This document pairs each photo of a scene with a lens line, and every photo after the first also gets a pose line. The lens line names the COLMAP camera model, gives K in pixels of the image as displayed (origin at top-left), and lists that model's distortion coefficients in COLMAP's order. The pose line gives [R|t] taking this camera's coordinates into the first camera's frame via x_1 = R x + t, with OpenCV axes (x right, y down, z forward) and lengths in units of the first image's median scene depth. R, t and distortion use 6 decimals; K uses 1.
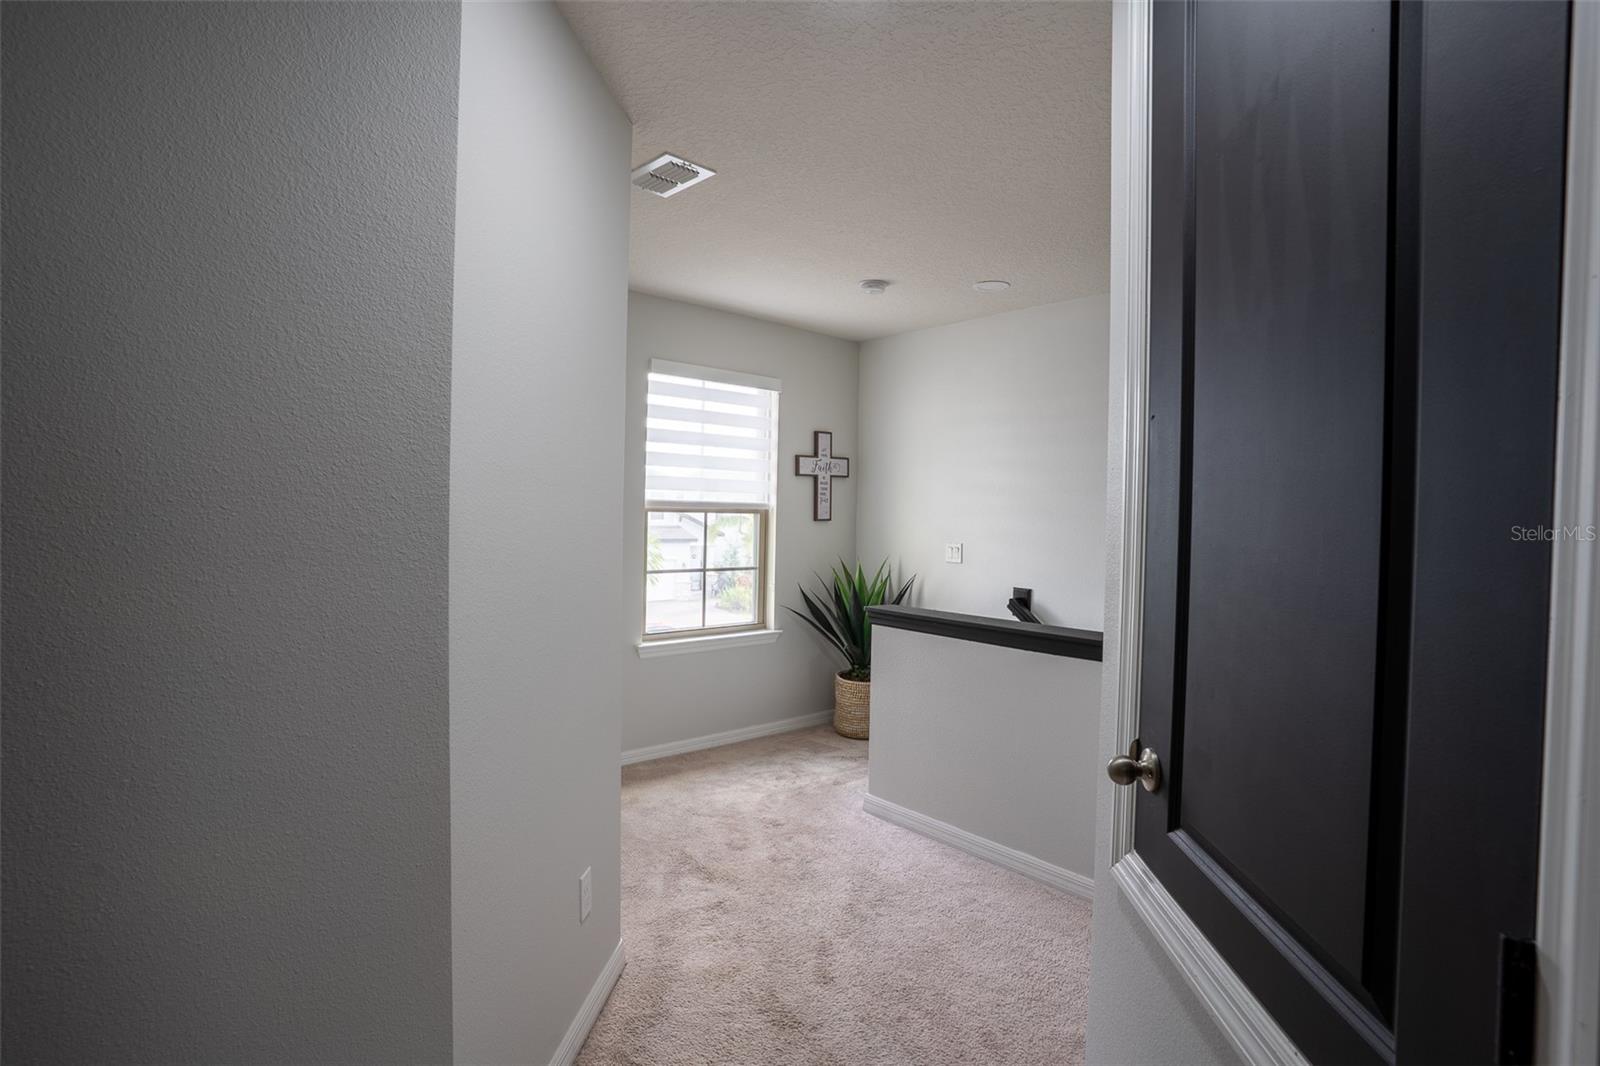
lens RADIAL K [[789.4, 0, 801.0], [0, 789.4, 524.5], [0, 0, 1]] dist [-0.080791, 0.034997]
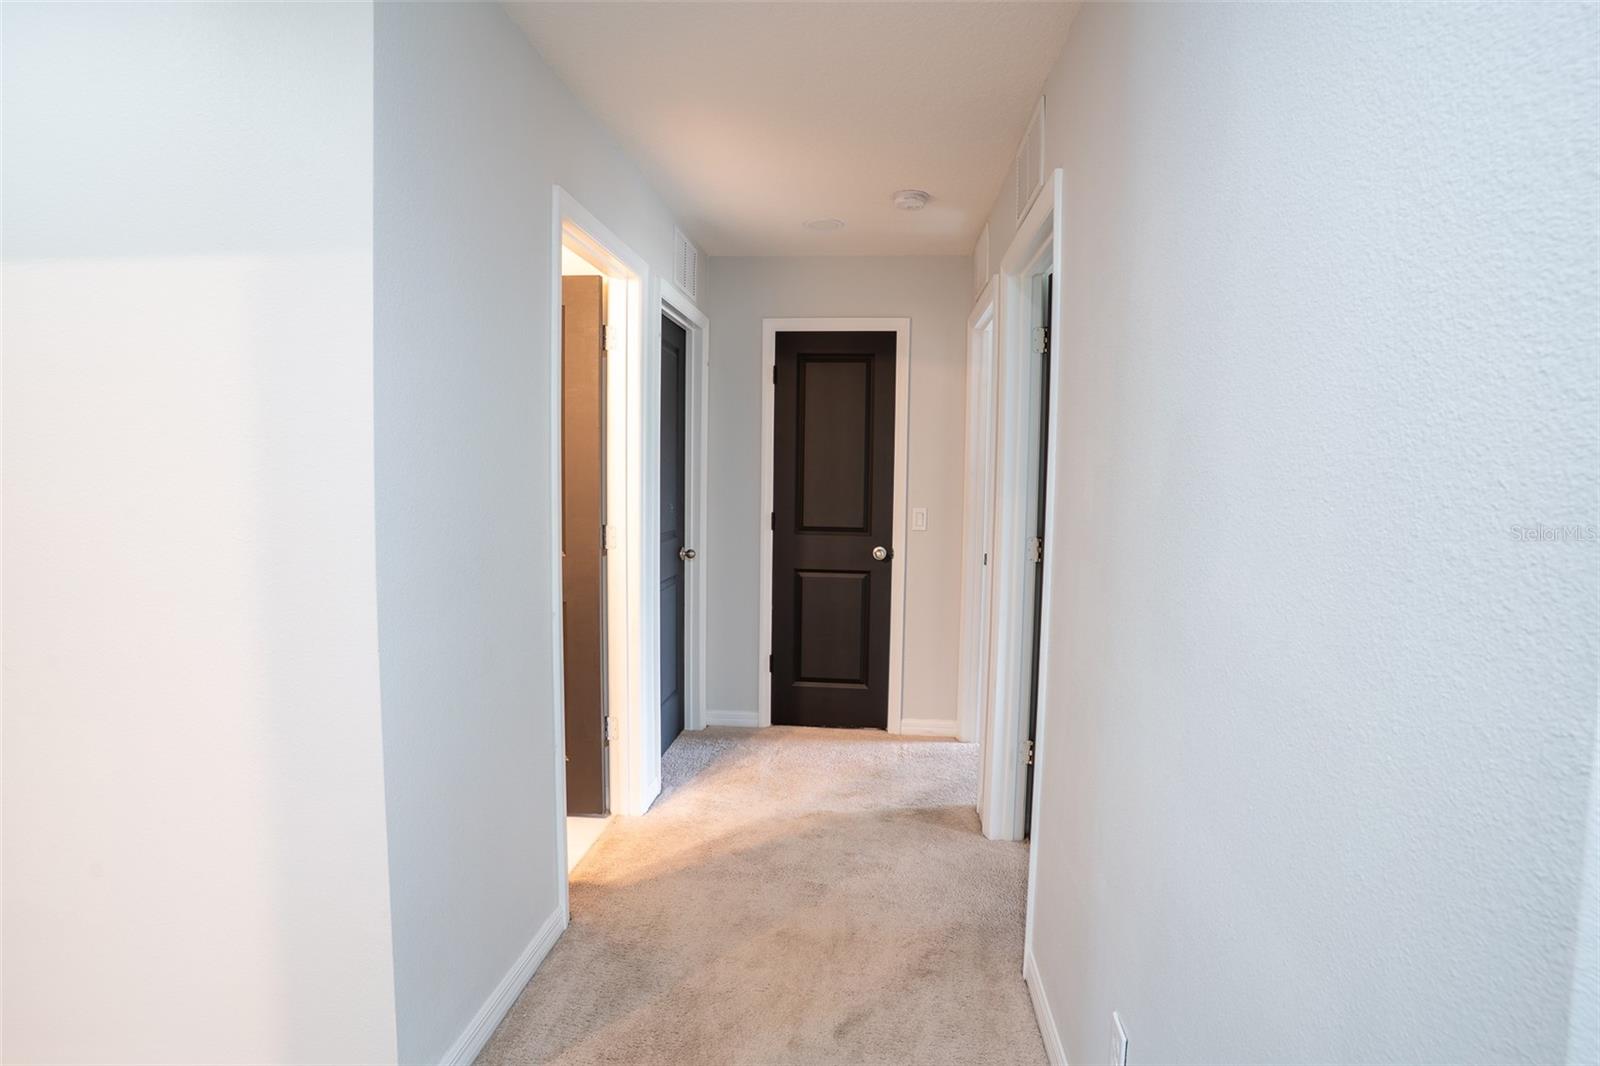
lens RADIAL K [[789.4, 0, 801.0], [0, 789.4, 524.5], [0, 0, 1]] dist [-0.080791, 0.034997]
pose [[-0.737422, 0.014216, -0.675282, 0.078165], [-0.043780, 0.996670, 0.068792, -0.024615], [0.674011, 0.080293, -0.734344, 1.101473]]
